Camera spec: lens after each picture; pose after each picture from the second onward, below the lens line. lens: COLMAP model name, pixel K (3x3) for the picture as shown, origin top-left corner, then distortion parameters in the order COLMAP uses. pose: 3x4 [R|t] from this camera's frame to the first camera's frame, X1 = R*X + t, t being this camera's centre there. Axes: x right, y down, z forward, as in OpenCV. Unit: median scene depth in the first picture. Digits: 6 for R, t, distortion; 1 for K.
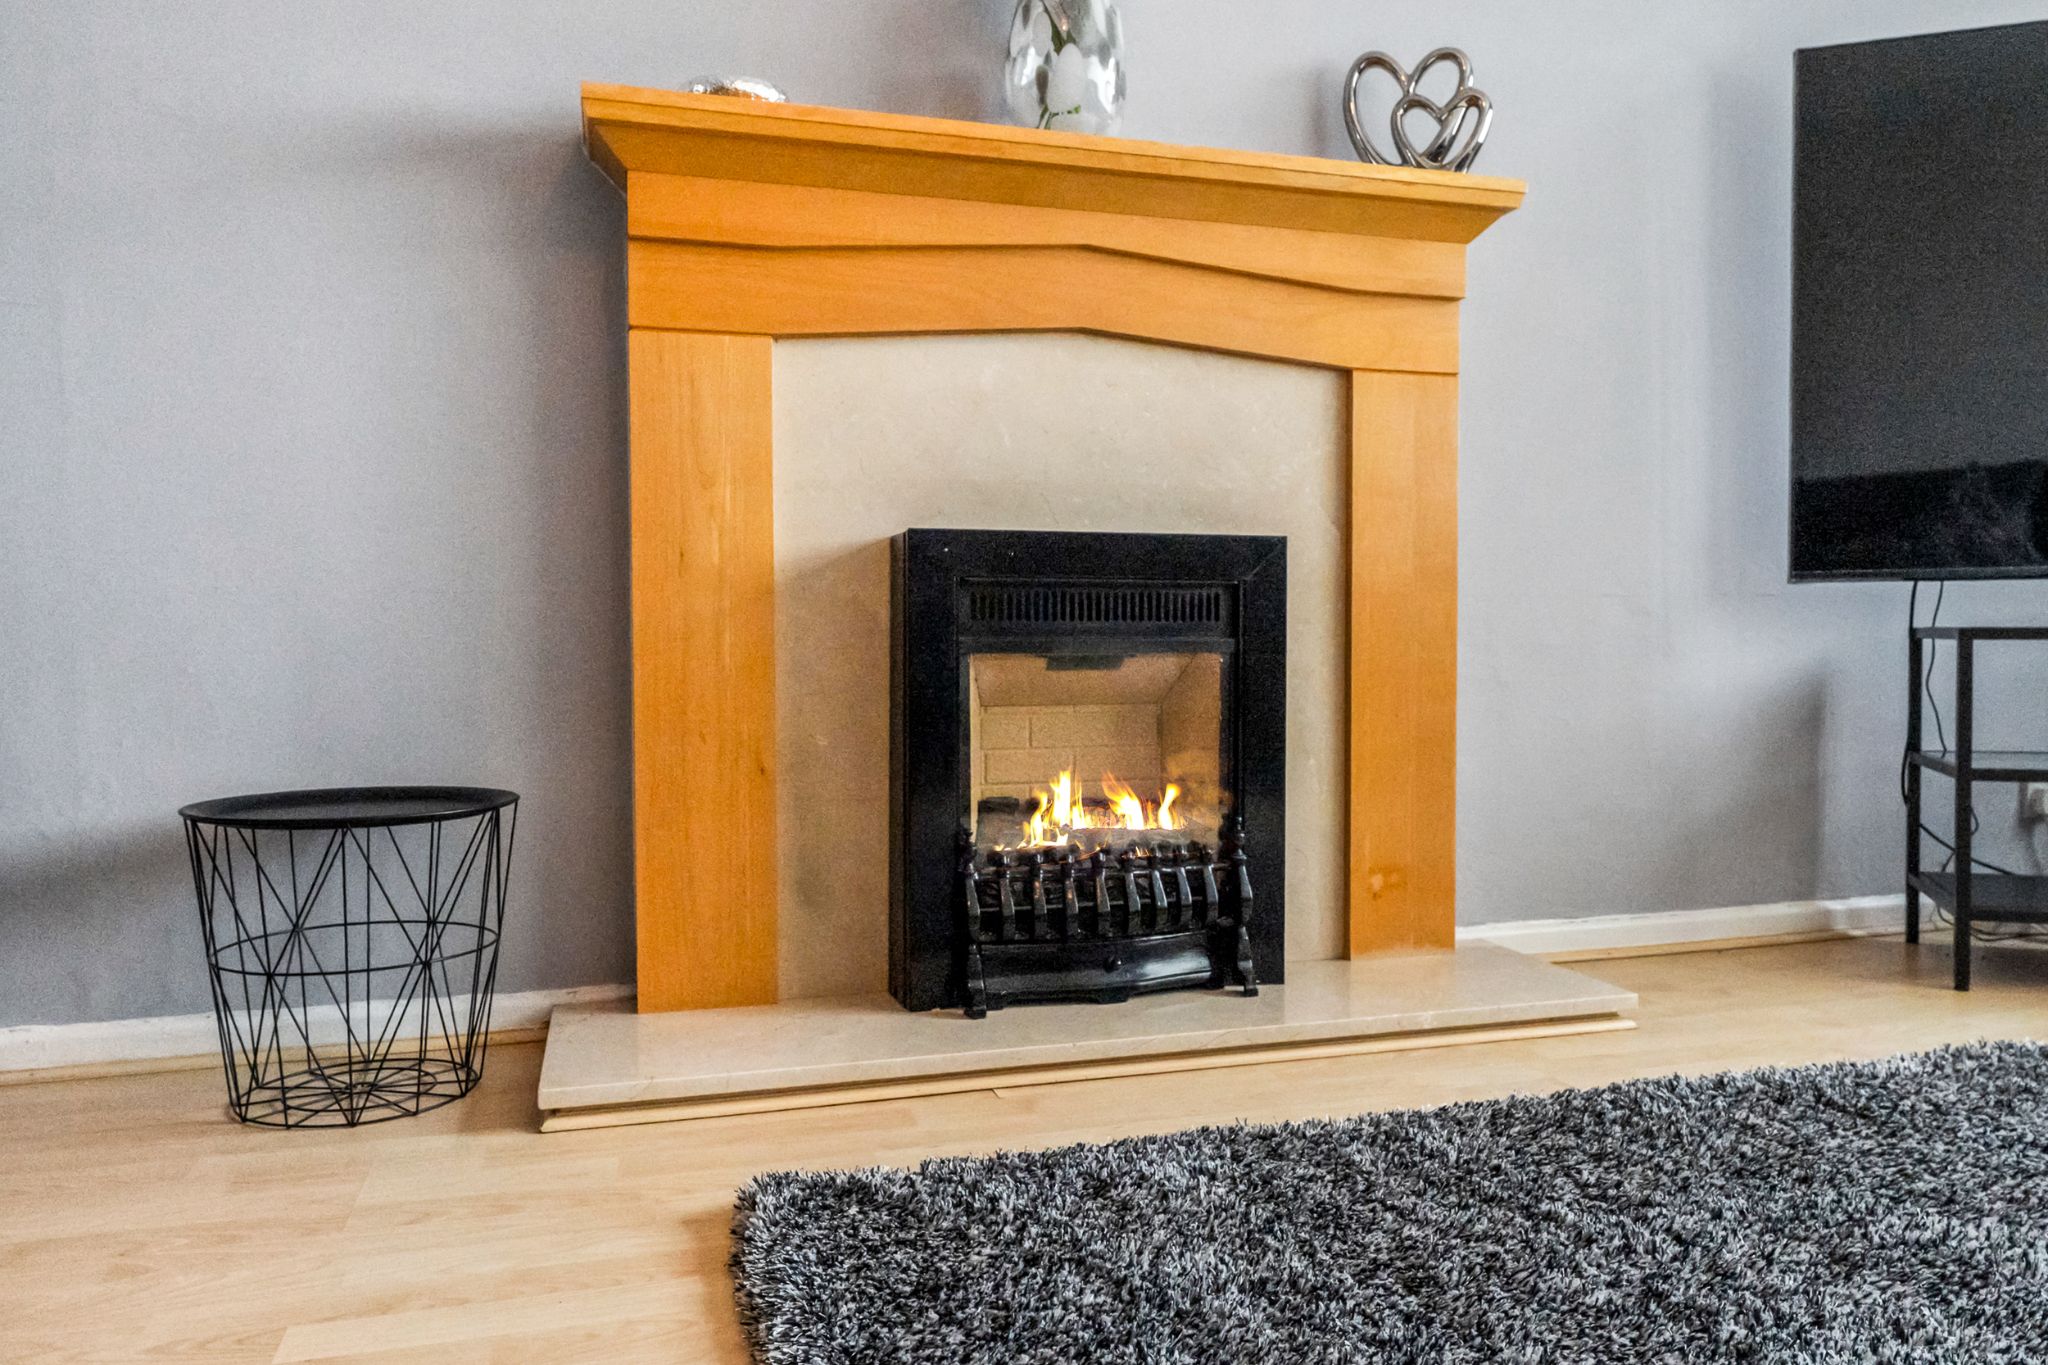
lens RADIAL K [[1545.0, 0, 1028.9], [0, 1545.0, 691.3], [0, 0, 1]] dist [-0.027958, 0.001719]
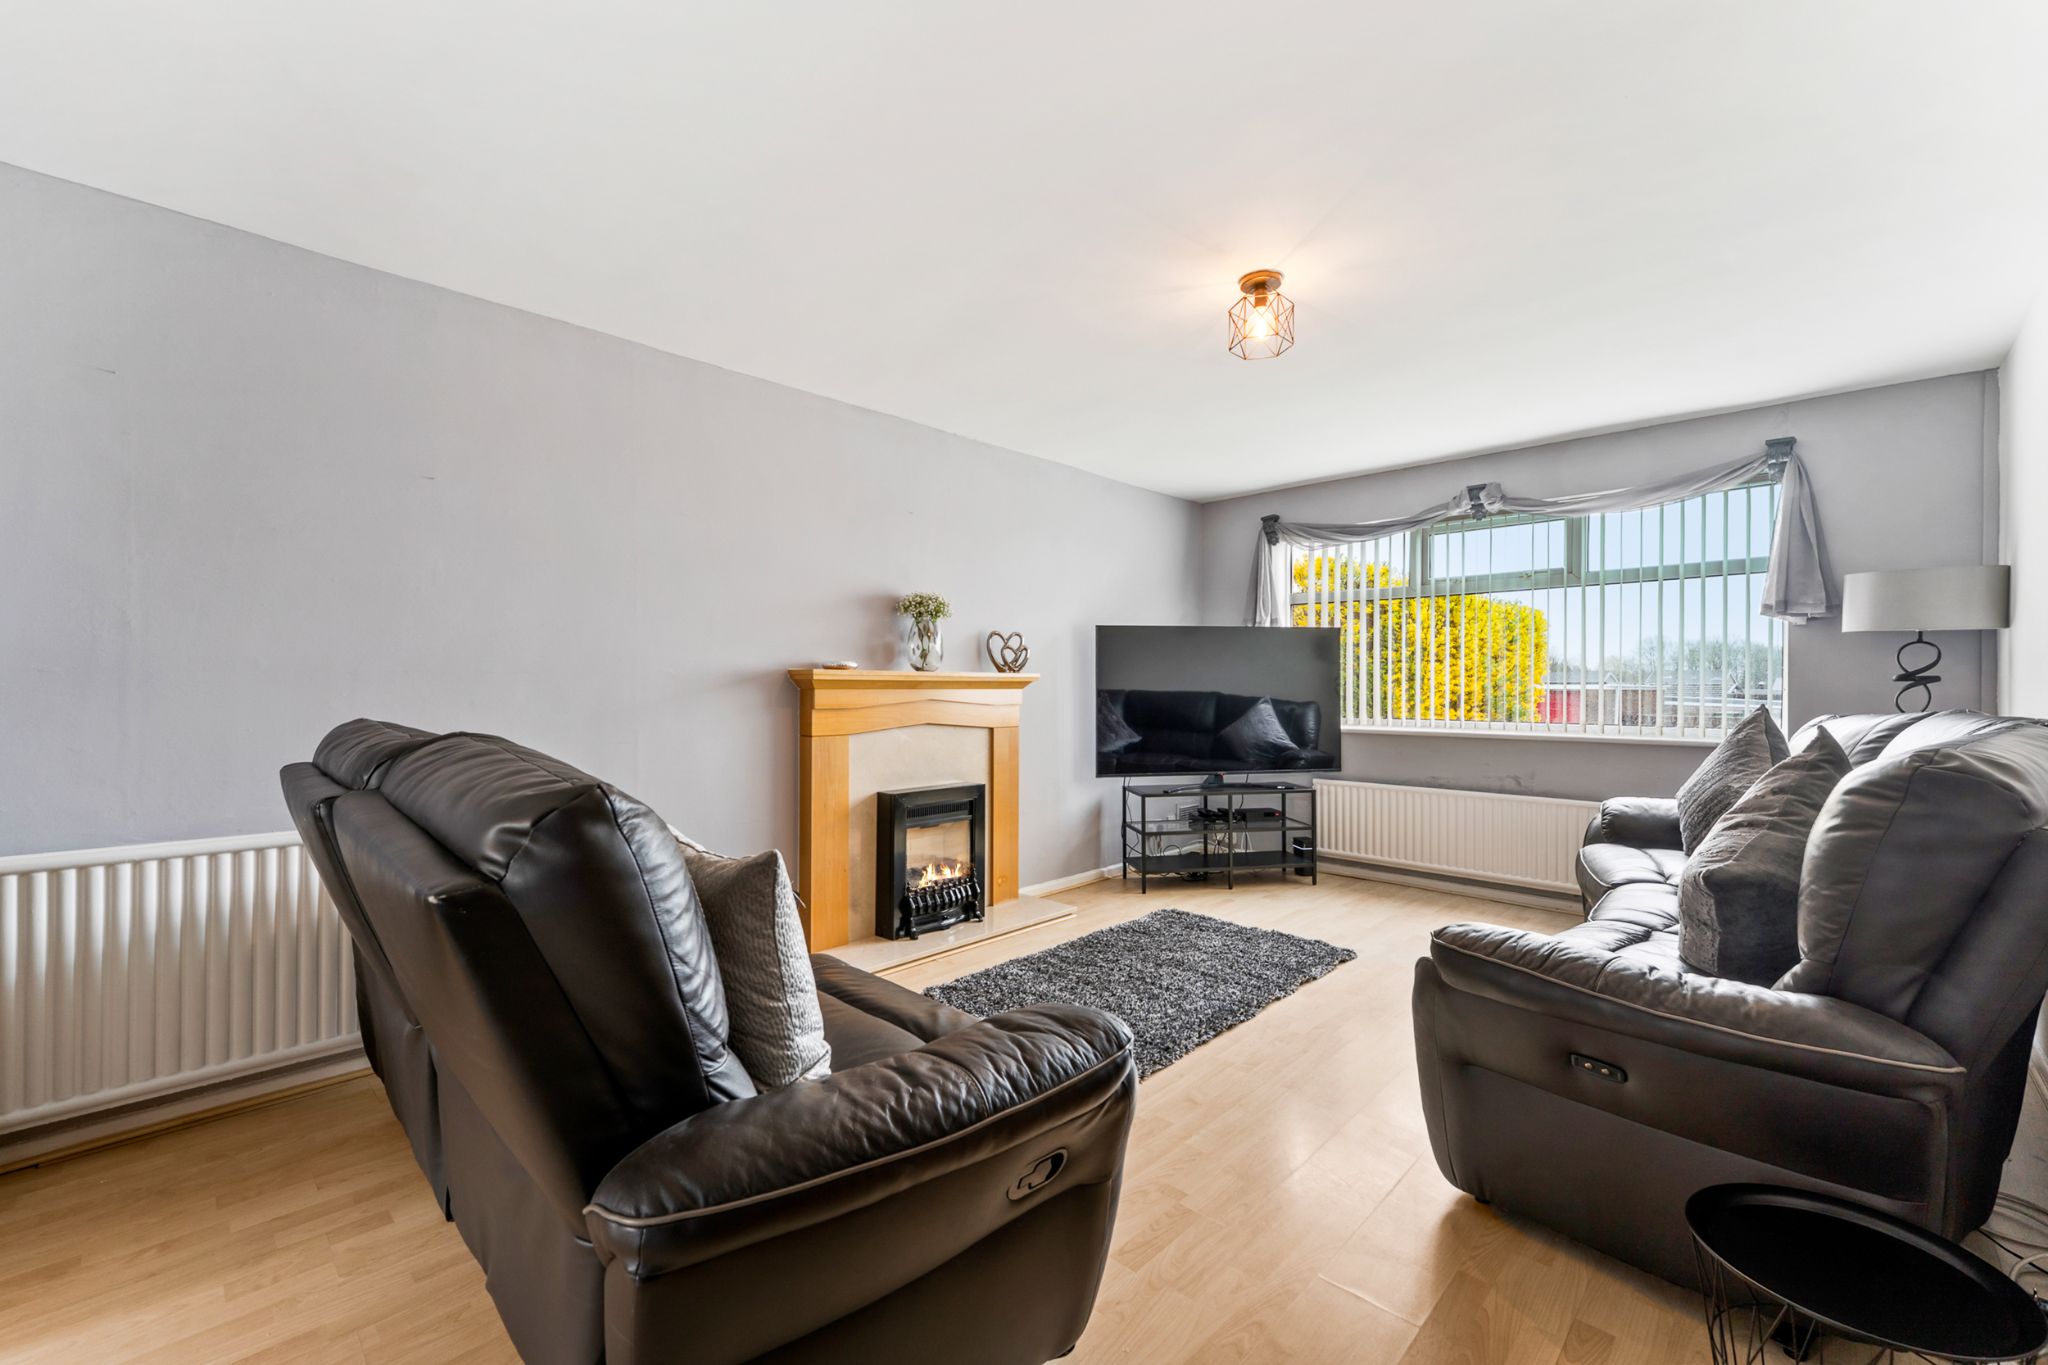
lens RADIAL K [[872.4, 0, 1021.6], [0, 872.4, 679.6], [0, 0, 1]] dist [0.001175, -0.000313]
pose [[0.865666, 0.003324, 0.500611, -0.731582], [0.017682, 0.999151, -0.037209, -0.258099], [-0.500310, 0.041063, 0.864872, -0.718844]]
